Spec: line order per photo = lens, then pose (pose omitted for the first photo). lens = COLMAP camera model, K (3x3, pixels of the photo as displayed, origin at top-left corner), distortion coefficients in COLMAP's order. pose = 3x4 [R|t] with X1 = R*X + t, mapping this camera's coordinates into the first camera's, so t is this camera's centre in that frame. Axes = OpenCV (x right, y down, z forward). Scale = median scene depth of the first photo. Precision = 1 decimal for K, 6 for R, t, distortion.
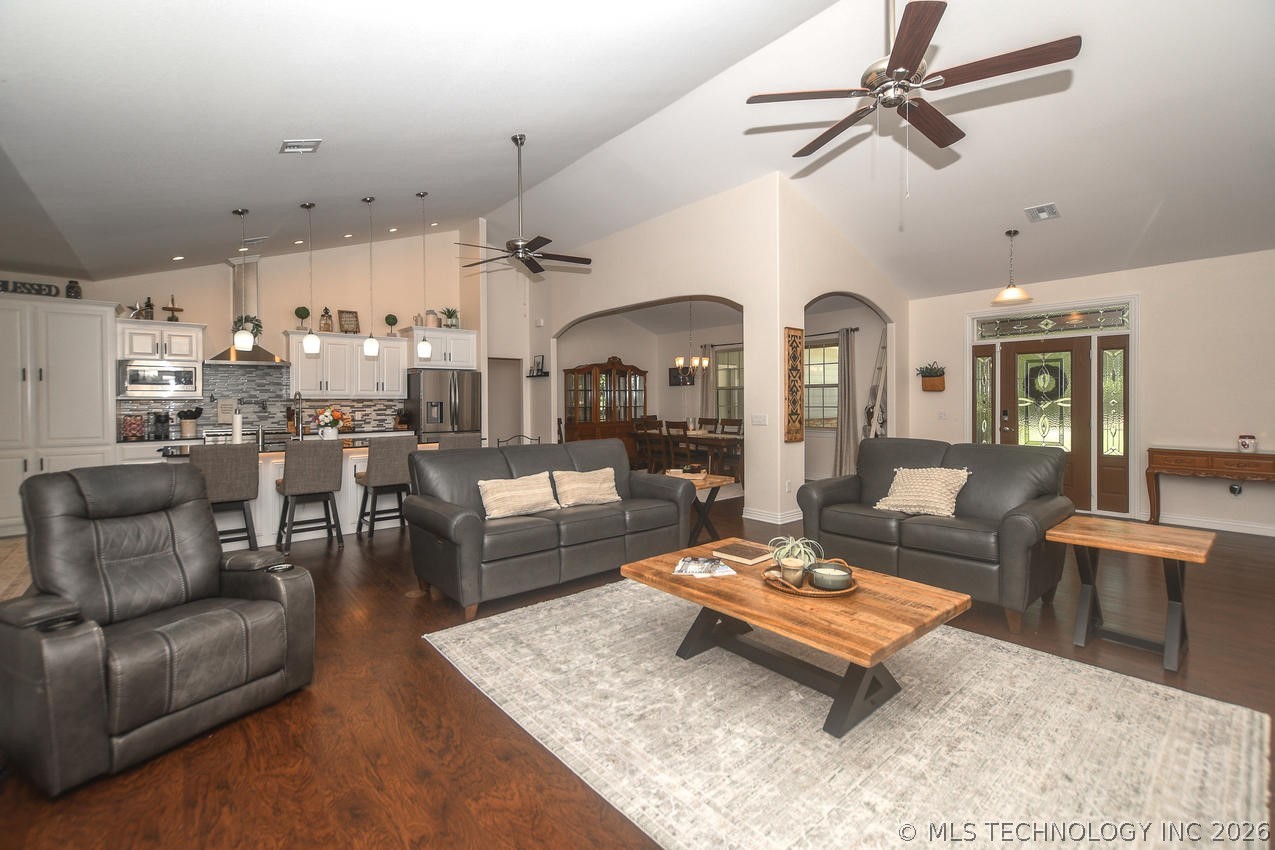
lens RADIAL K [[555.7, 0, 637.0], [0, 555.7, 399.0], [0, 0, 1]] dist [-0.013309, -0.001465]
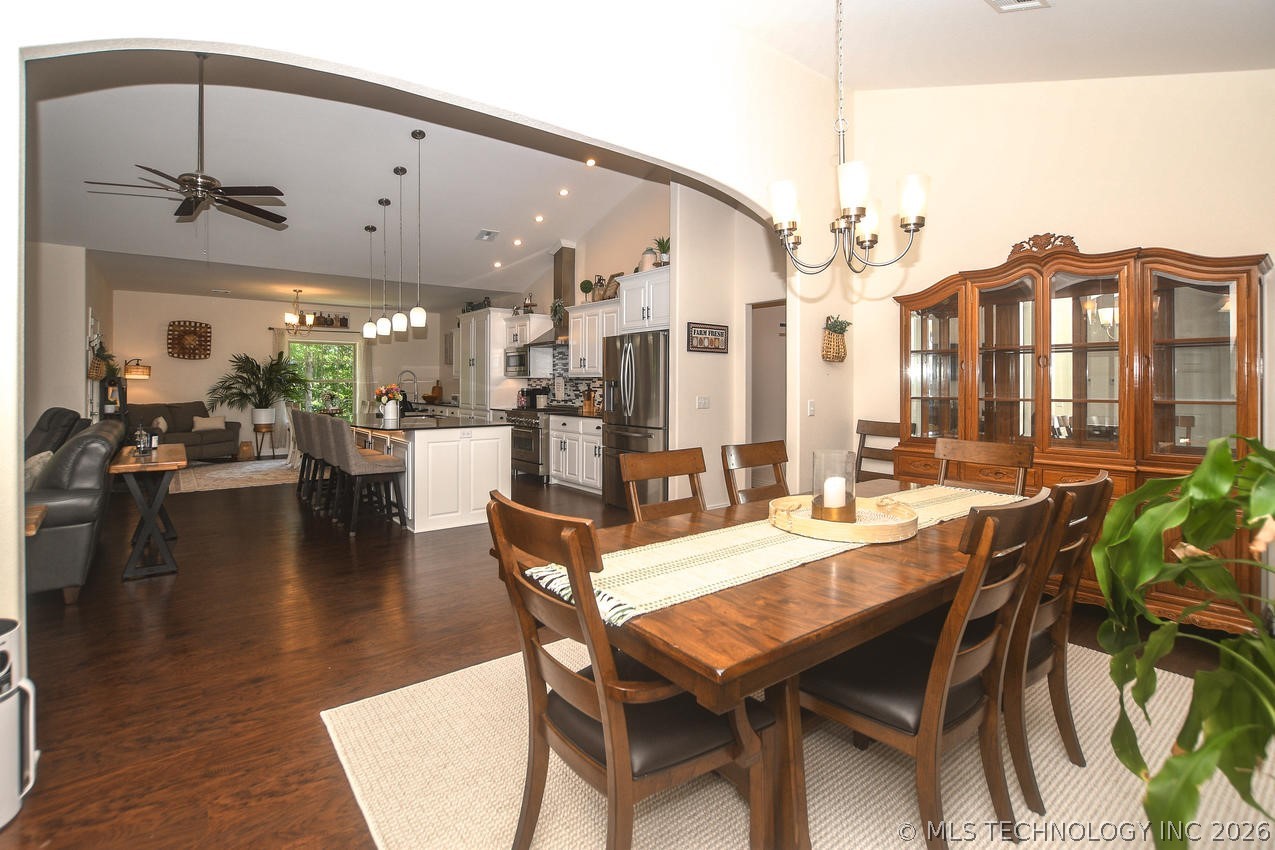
lens RADIAL K [[590.6, 0, 630.0], [0, 590.6, 383.0], [0, 0, 1]] dist [0.001974, -0.002866]
pose [[-0.018484, 0.002889, -0.999825, 0.422491], [-0.002460, 0.999993, 0.002935, 0.006742], [0.999826, 0.002514, -0.018477, 1.129349]]
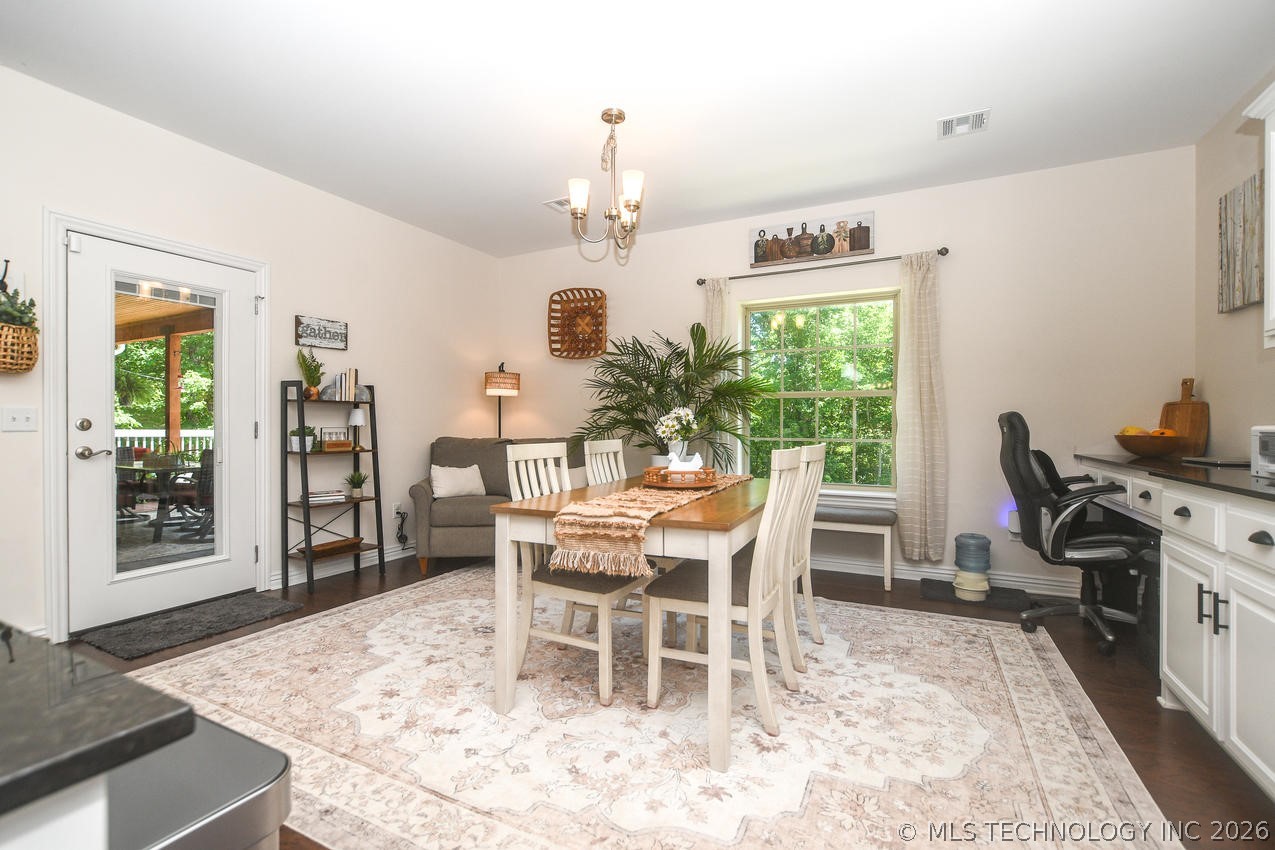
lens RADIAL K [[555.7, 0, 600.4], [0, 555.7, 426.1], [0, 0, 1]] dist [-0.013309, -0.001465]
pose [[-0.907533, 0.005895, -0.419940, -0.625781], [0.002485, 0.999959, 0.008666, 0.036745], [0.419974, 0.006822, -0.907511, 0.753413]]
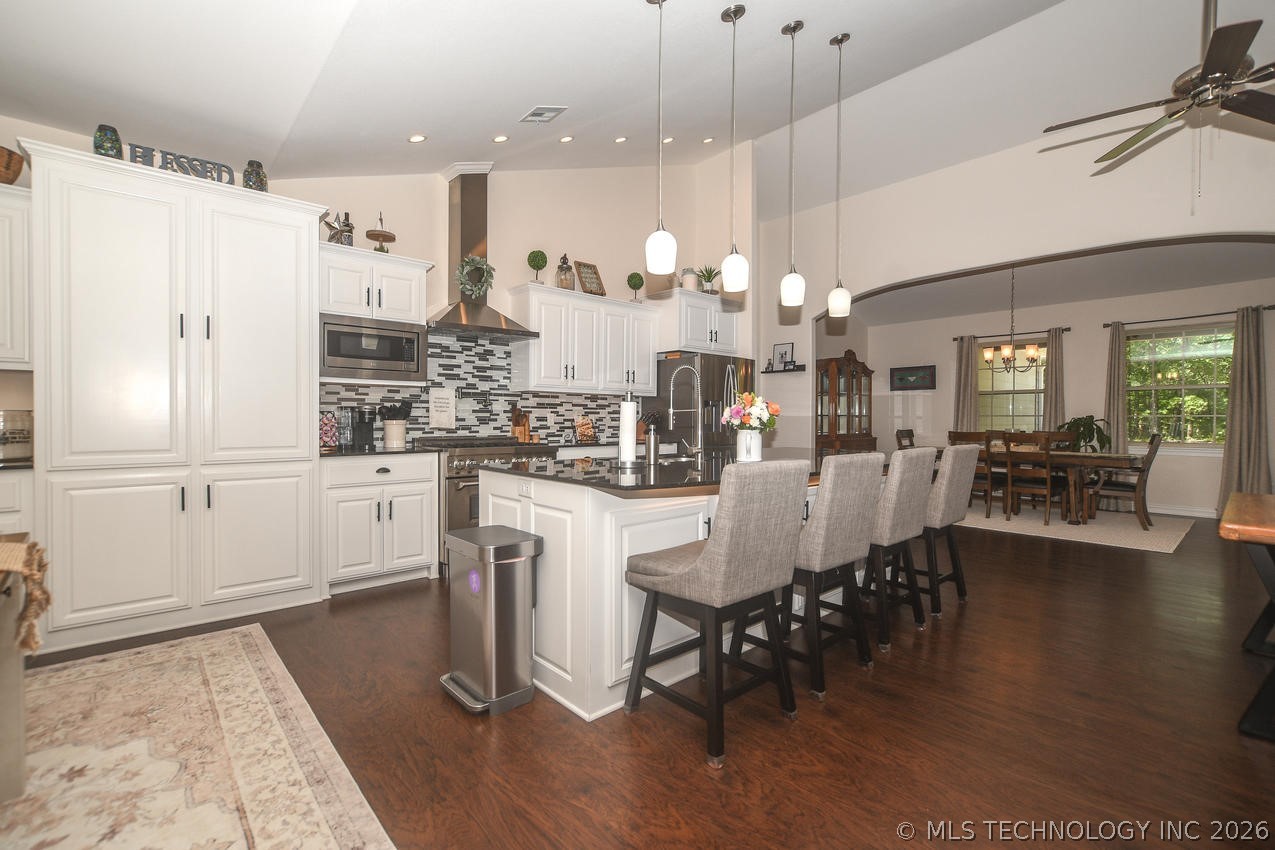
lens RADIAL K [[555.7, 0, 630.7], [0, 555.7, 423.2], [0, 0, 1]] dist [-0.013309, -0.001465]
pose [[0.999200, 0.004874, 0.039687, -0.536340], [-0.005026, 0.999980, 0.003733, 0.034773], [-0.039668, -0.003929, 0.999205, 0.350015]]
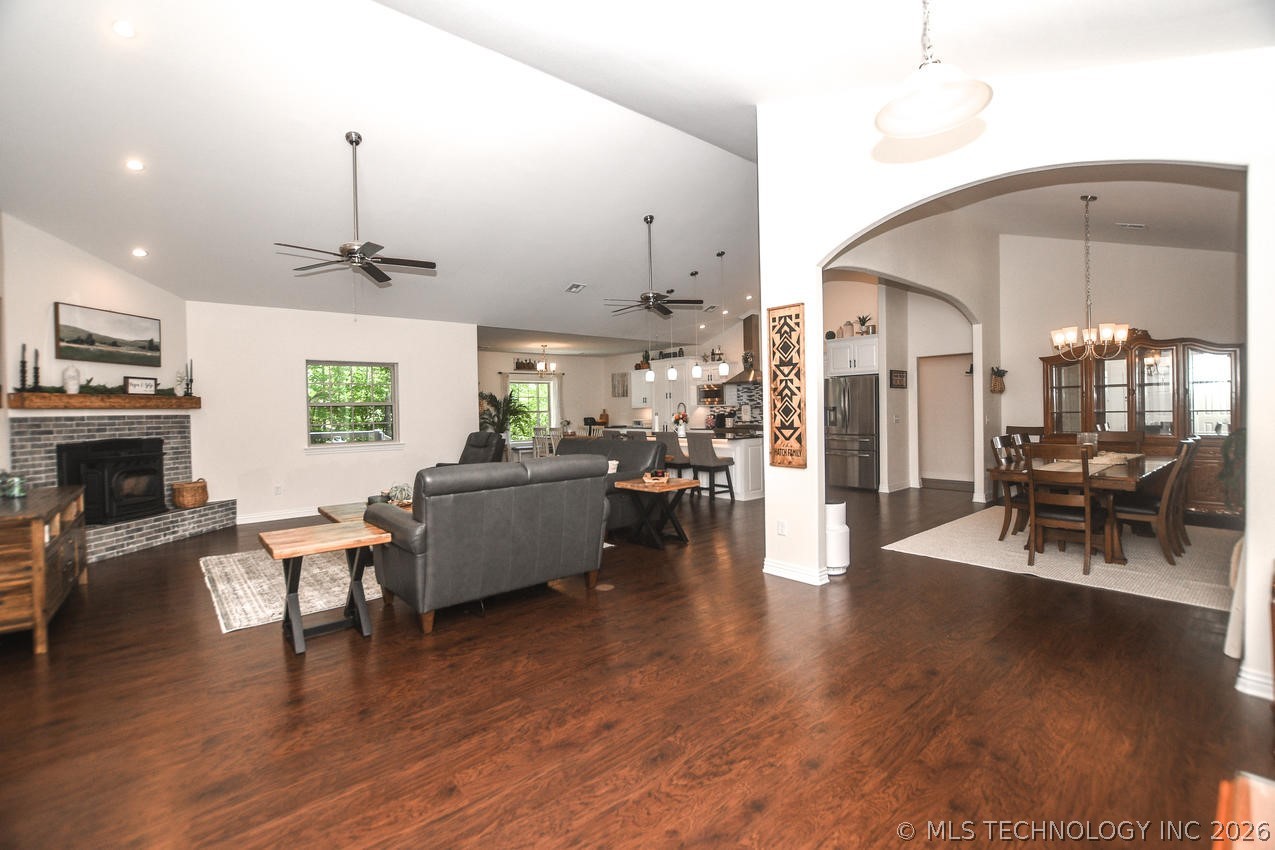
lens RADIAL K [[555.7, 0, 638.0], [0, 555.7, 421.4], [0, 0, 1]] dist [-0.013309, -0.001465]
pose [[0.019797, 0.026414, -0.999455, 0.798408], [0.017747, 0.999484, 0.026766, -0.002610], [0.999647, -0.018267, 0.019318, 0.643886]]
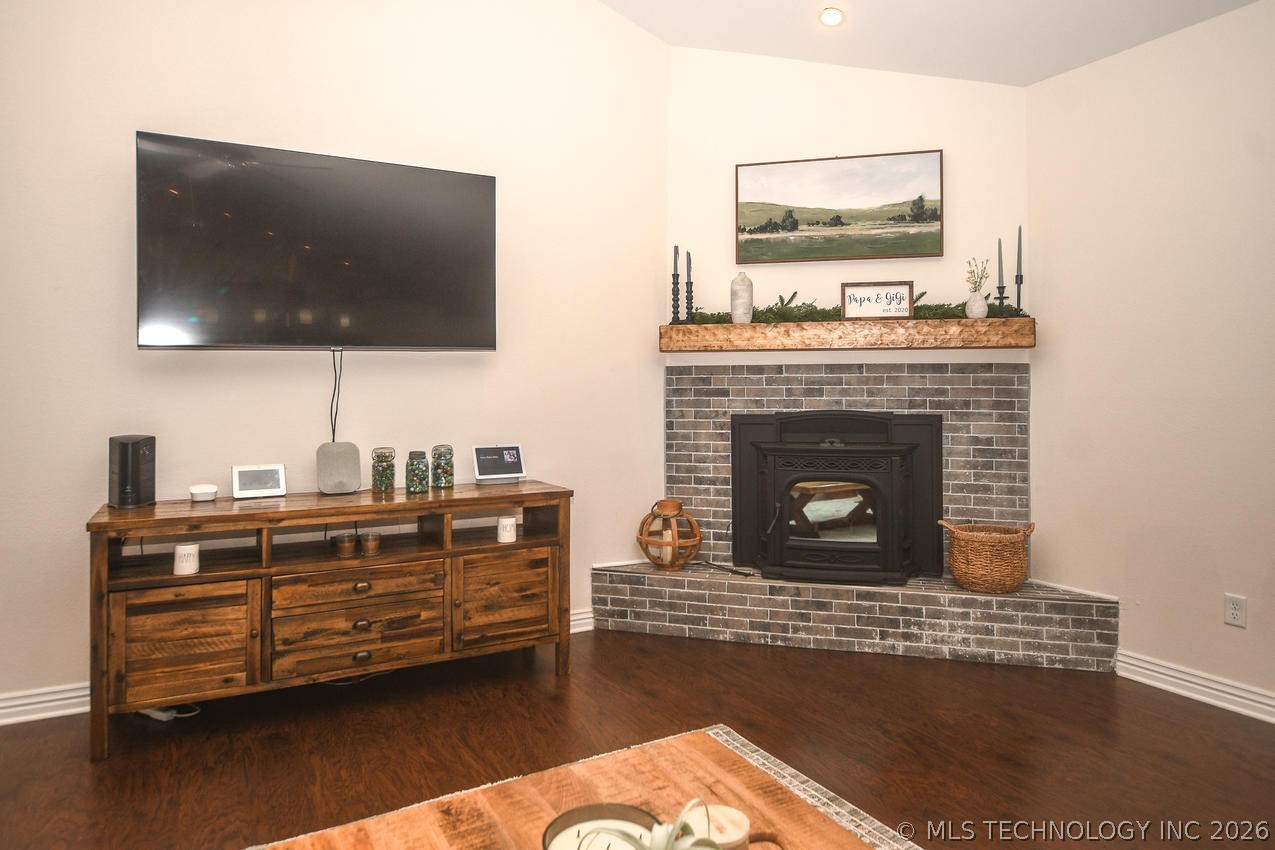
lens RADIAL K [[780.4, 0, 615.3], [0, 780.4, 374.3], [0, 0, 1]] dist [-0.024094, 0.004260]
pose [[-0.982543, 0.007239, 0.185893, 0.065476], [0.003600, 0.999795, -0.019905, 0.014168], [-0.185999, -0.018888, -0.982368, 0.490596]]
